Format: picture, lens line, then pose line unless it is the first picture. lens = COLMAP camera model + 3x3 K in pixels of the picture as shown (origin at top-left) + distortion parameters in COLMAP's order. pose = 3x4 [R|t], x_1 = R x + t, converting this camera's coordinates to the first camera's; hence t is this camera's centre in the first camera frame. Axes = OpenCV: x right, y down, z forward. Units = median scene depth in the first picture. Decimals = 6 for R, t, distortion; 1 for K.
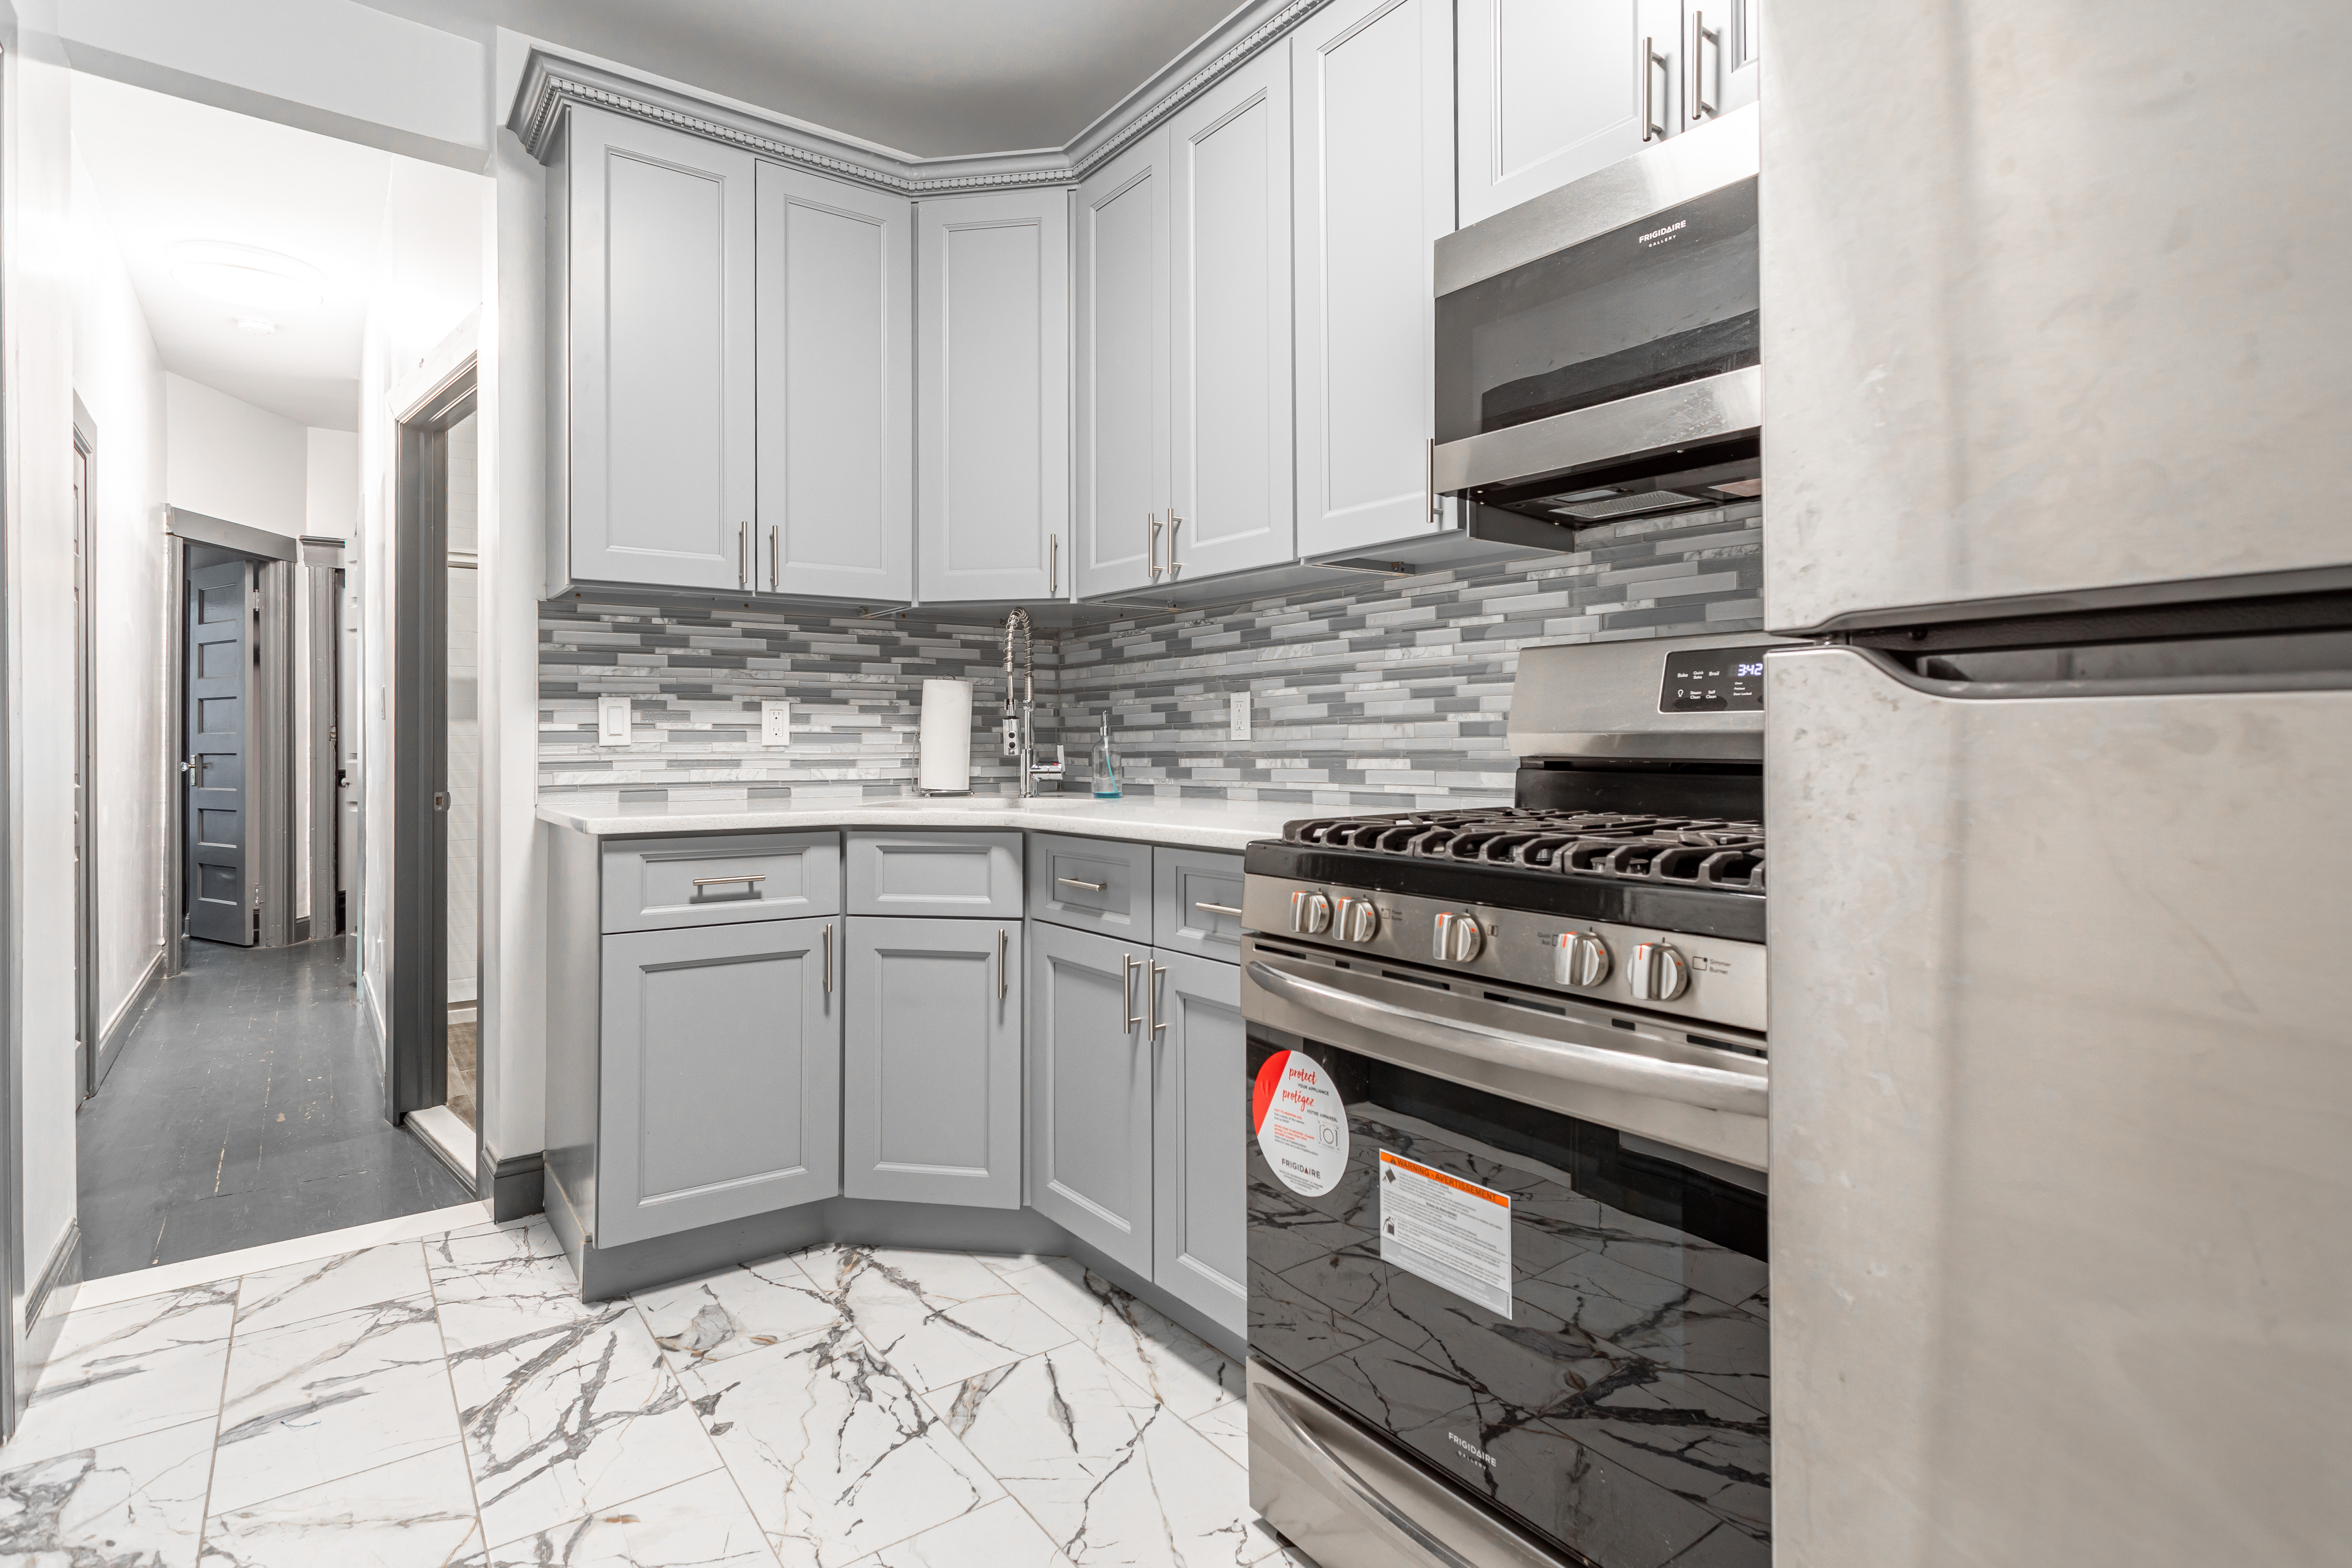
lens RADIAL K [[1170.8, 0, 1152.9], [0, 1170.8, 732.3], [0, 0, 1]] dist [-0.026609, -0.000277]
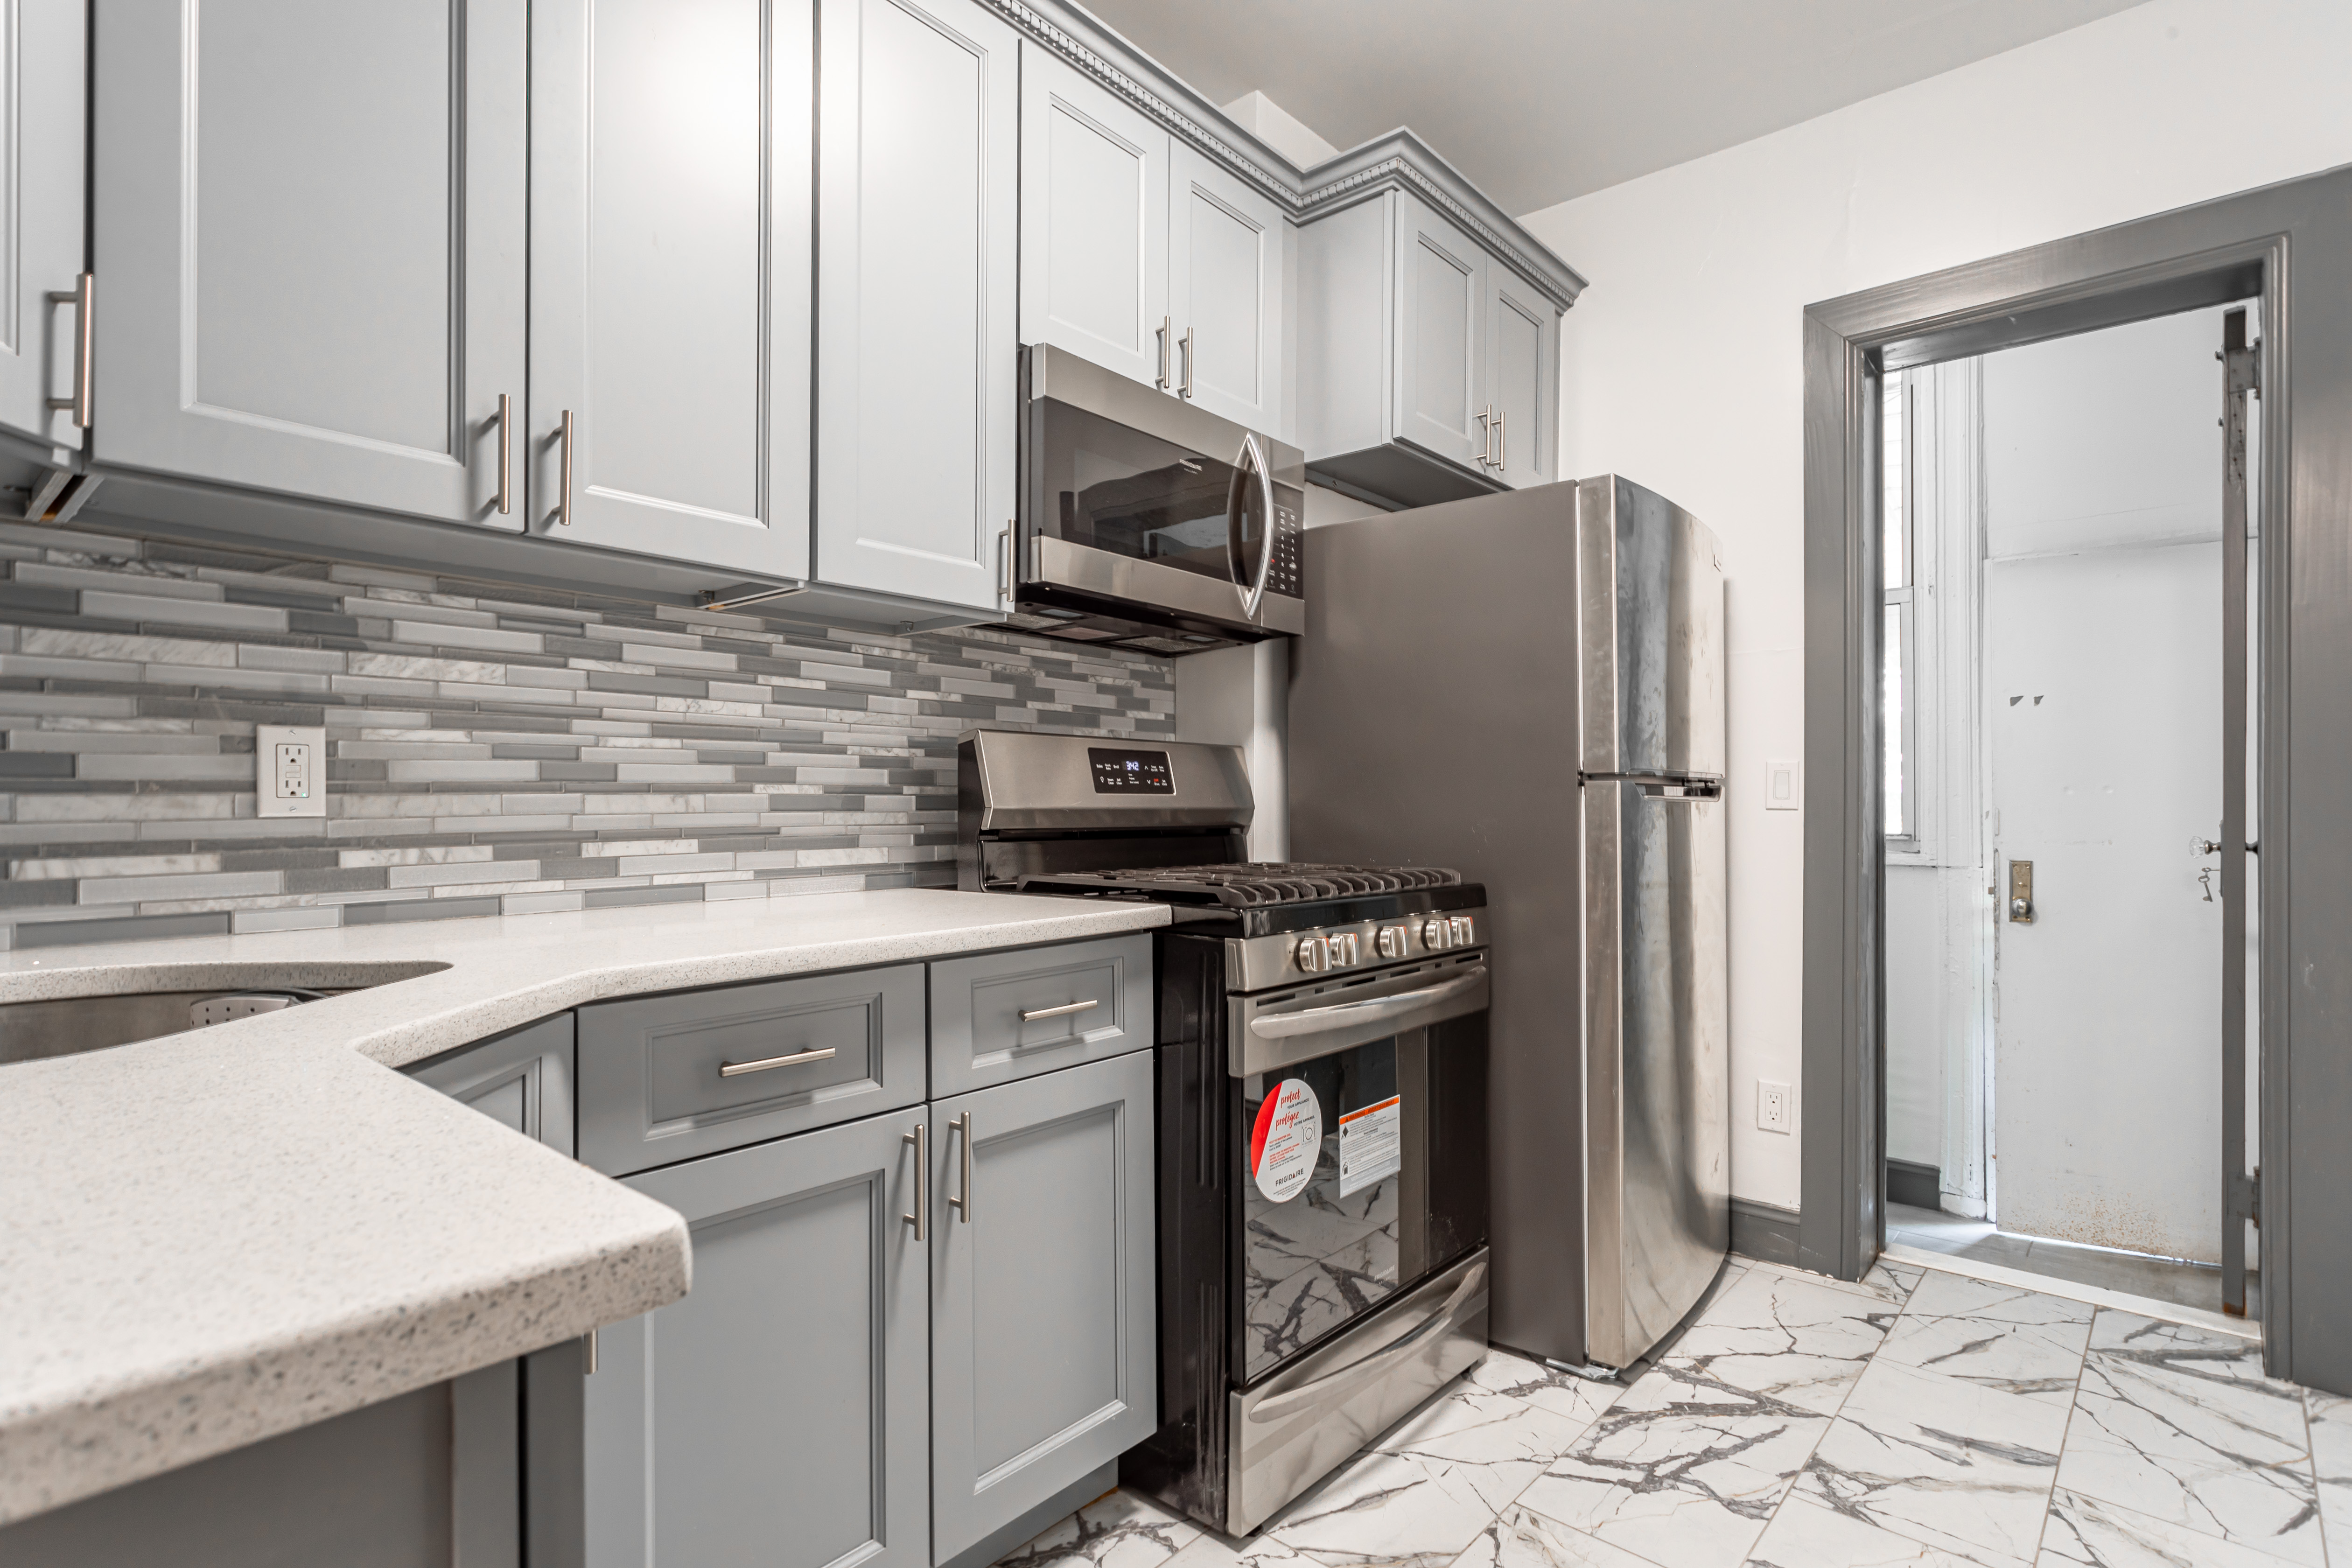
lens RADIAL K [[1170.8, 0, 1174.4], [0, 1170.8, 806.2], [0, 0, 1]] dist [-0.026609, -0.000277]
pose [[-0.231340, 0.008888, 0.972832, -0.639348], [-0.002489, 0.999950, -0.009728, 0.007106], [-0.972870, -0.004672, -0.231306, 0.891254]]
